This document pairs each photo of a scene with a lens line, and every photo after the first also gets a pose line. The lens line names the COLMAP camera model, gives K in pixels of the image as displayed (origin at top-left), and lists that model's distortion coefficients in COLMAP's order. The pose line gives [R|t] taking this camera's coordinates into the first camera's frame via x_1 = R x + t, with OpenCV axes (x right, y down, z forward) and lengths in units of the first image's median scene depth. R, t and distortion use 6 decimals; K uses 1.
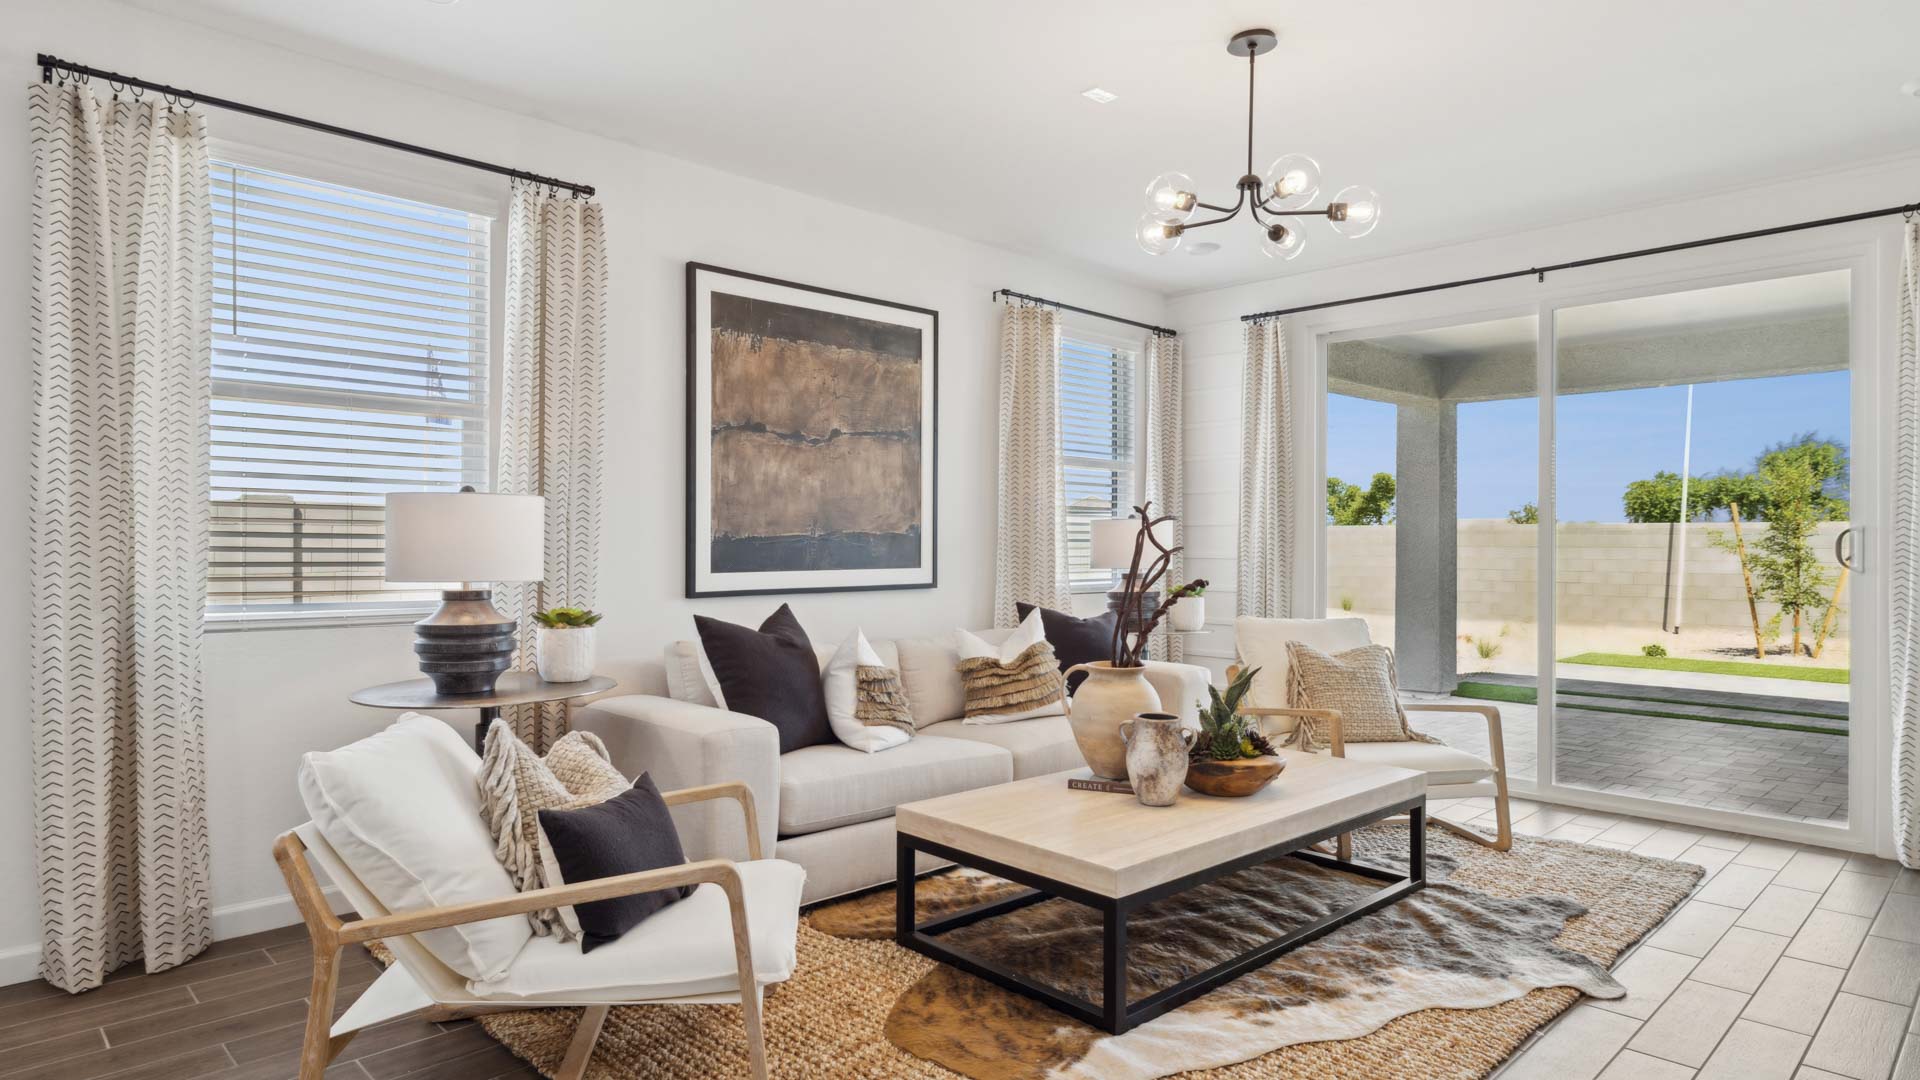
lens RADIAL K [[1073.0, 0, 955.9], [0, 1073.0, 553.7], [0, 0, 1]] dist [-0.000979, -0.001409]
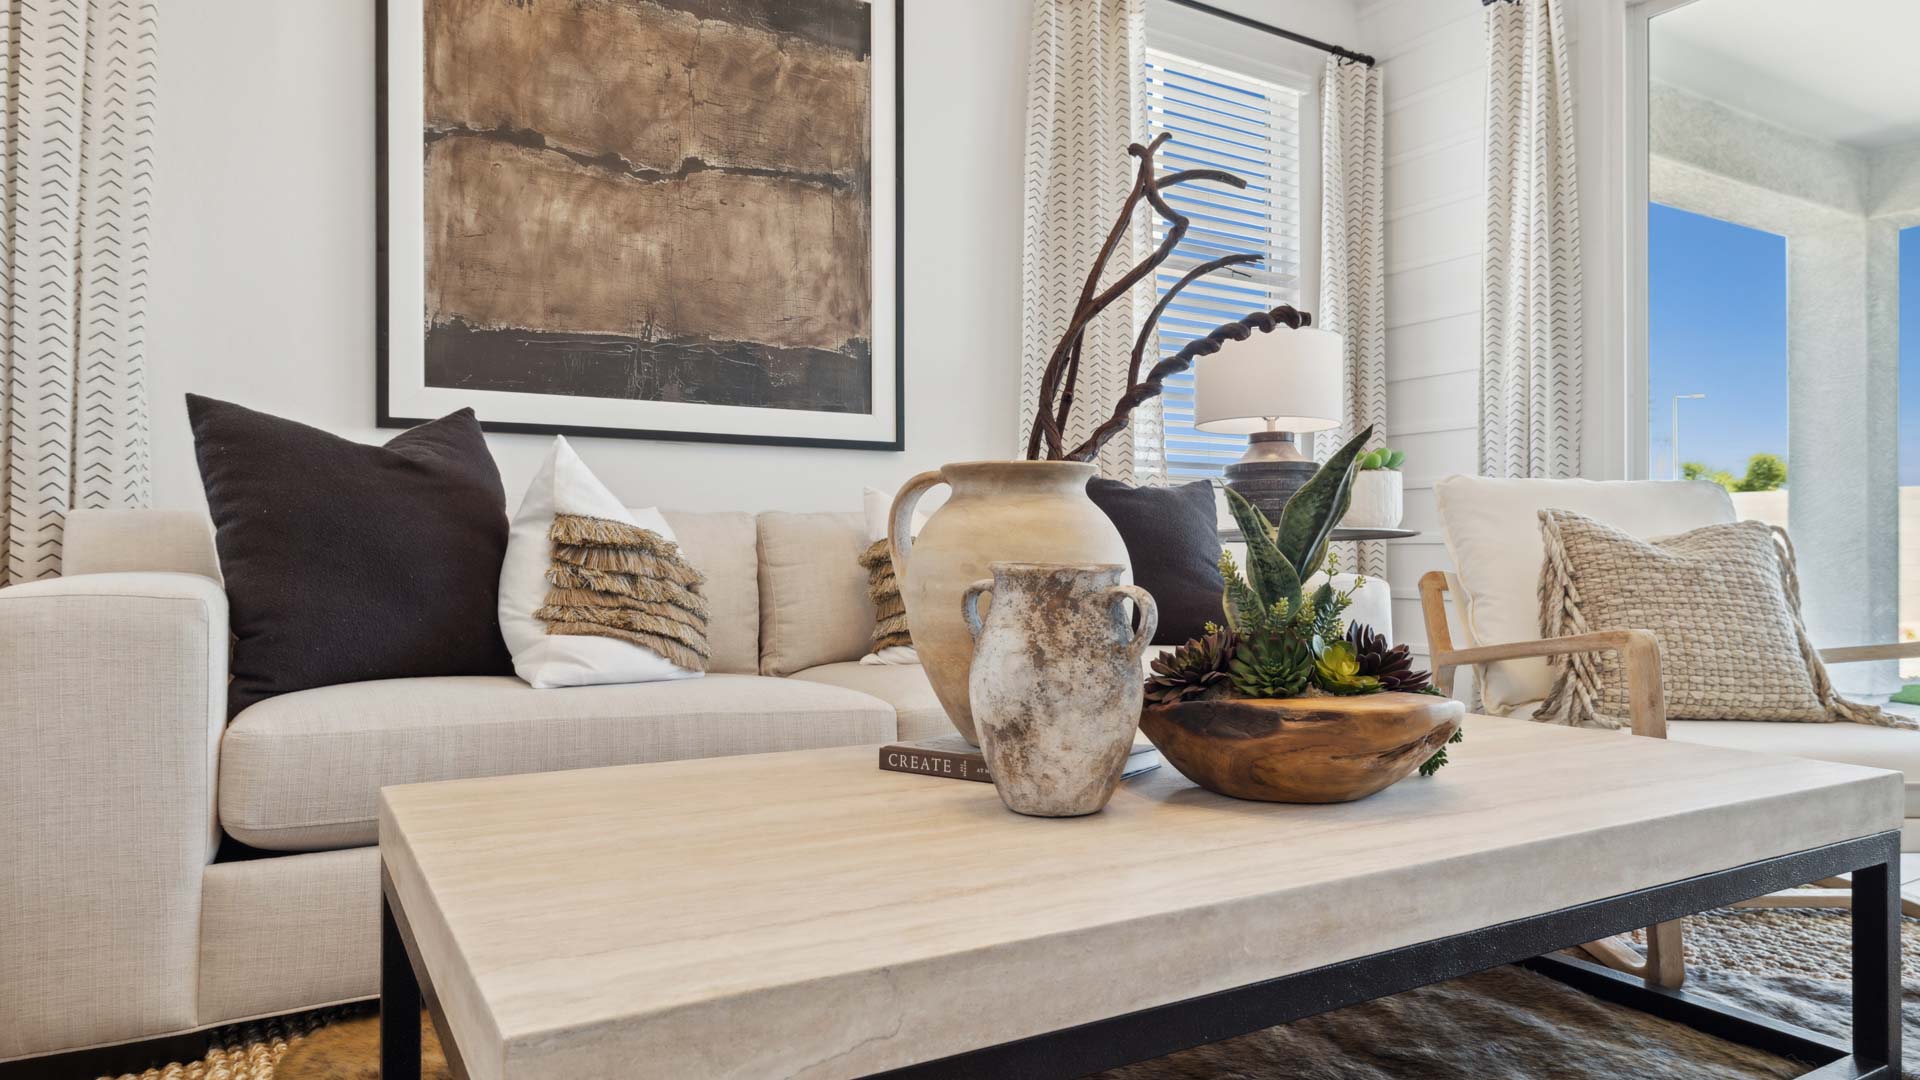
lens RADIAL K [[1187.4, 0, 958.7], [0, 1187.4, 556.7], [0, 0, 1]] dist [-0.000663, 0.001651]
pose [[0.976492, -0.003531, -0.215525, 0.170550], [0.001717, 0.999962, -0.008602, 0.107911], [0.215547, 0.008029, 0.976461, 0.431114]]
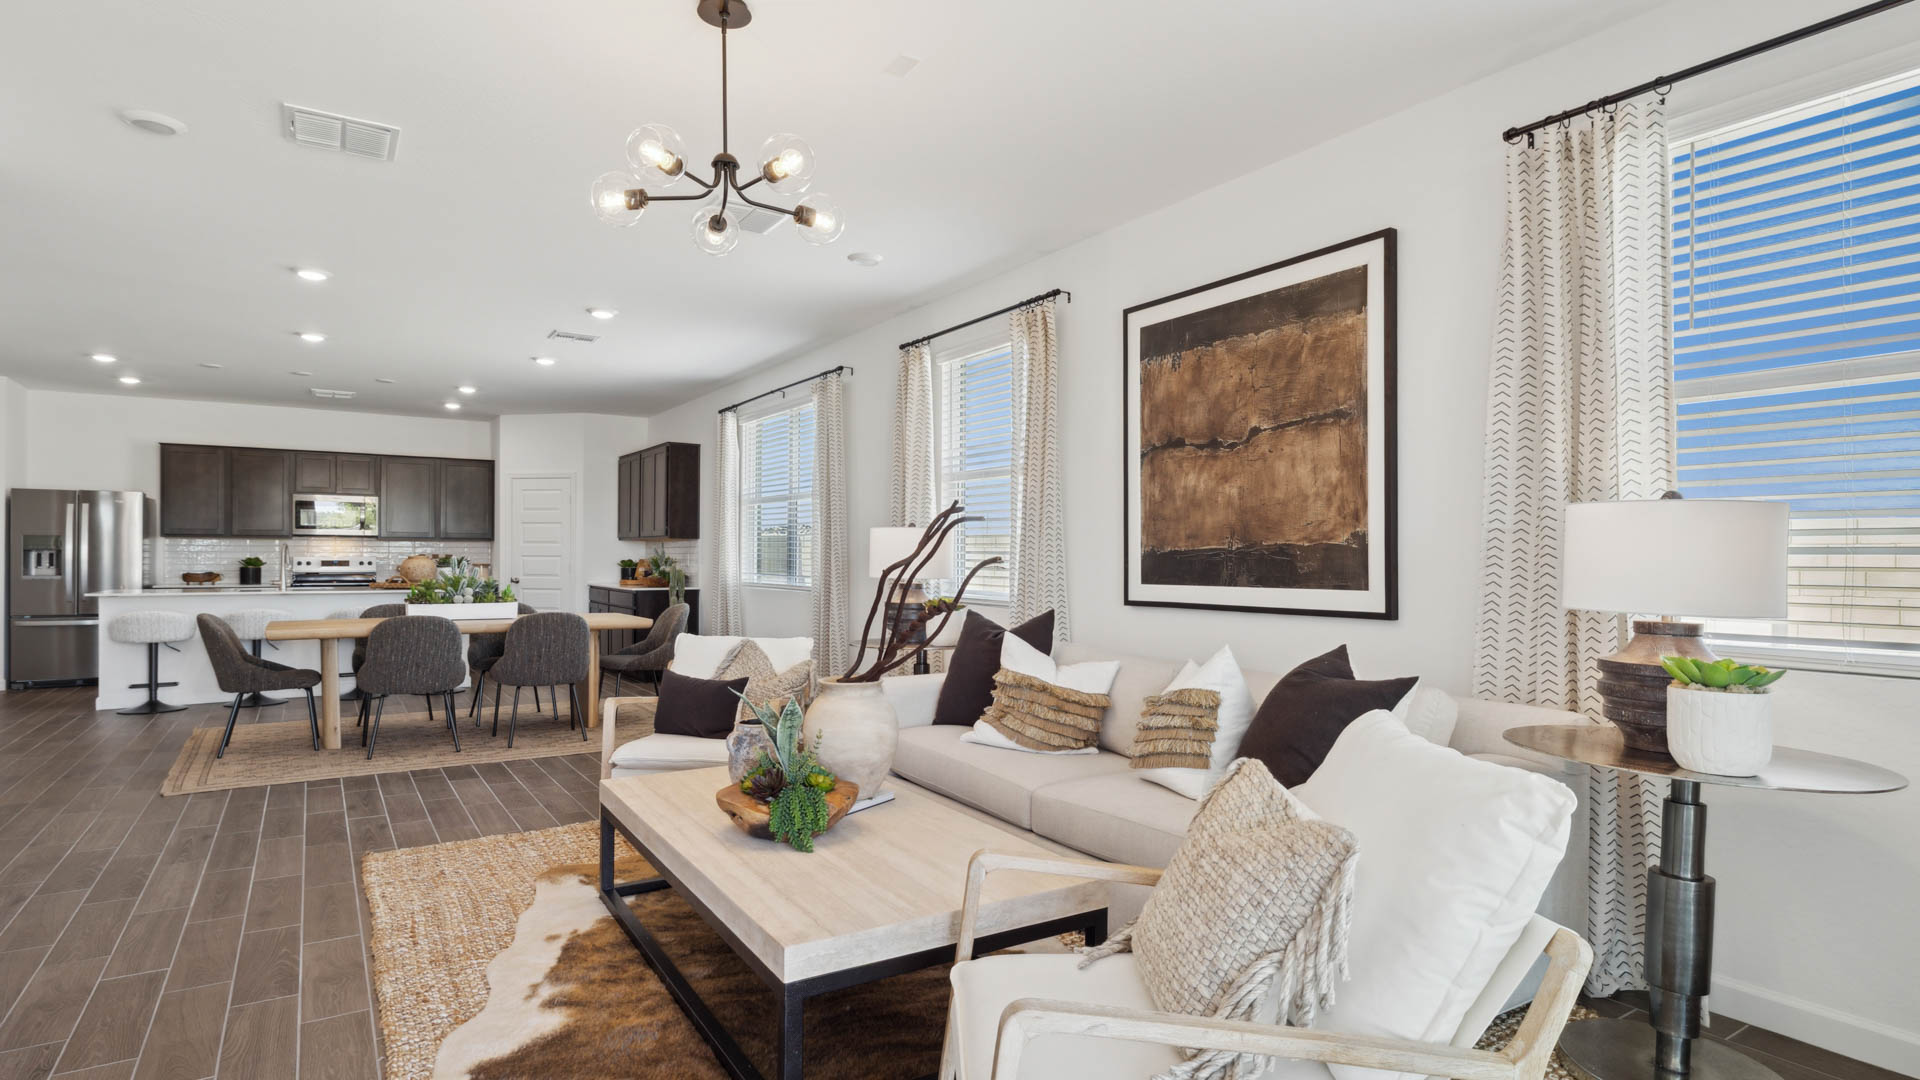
lens RADIAL K [[1002.5, 0, 964.0], [0, 1002.5, 552.9], [0, 0, 1]] dist [0.001060, 0.000047]
pose [[-0.184099, -0.007537, -0.982879, 0.772880], [-0.013983, 0.999889, -0.005049, -0.005811], [0.982808, 0.012814, -0.184184, 0.962042]]
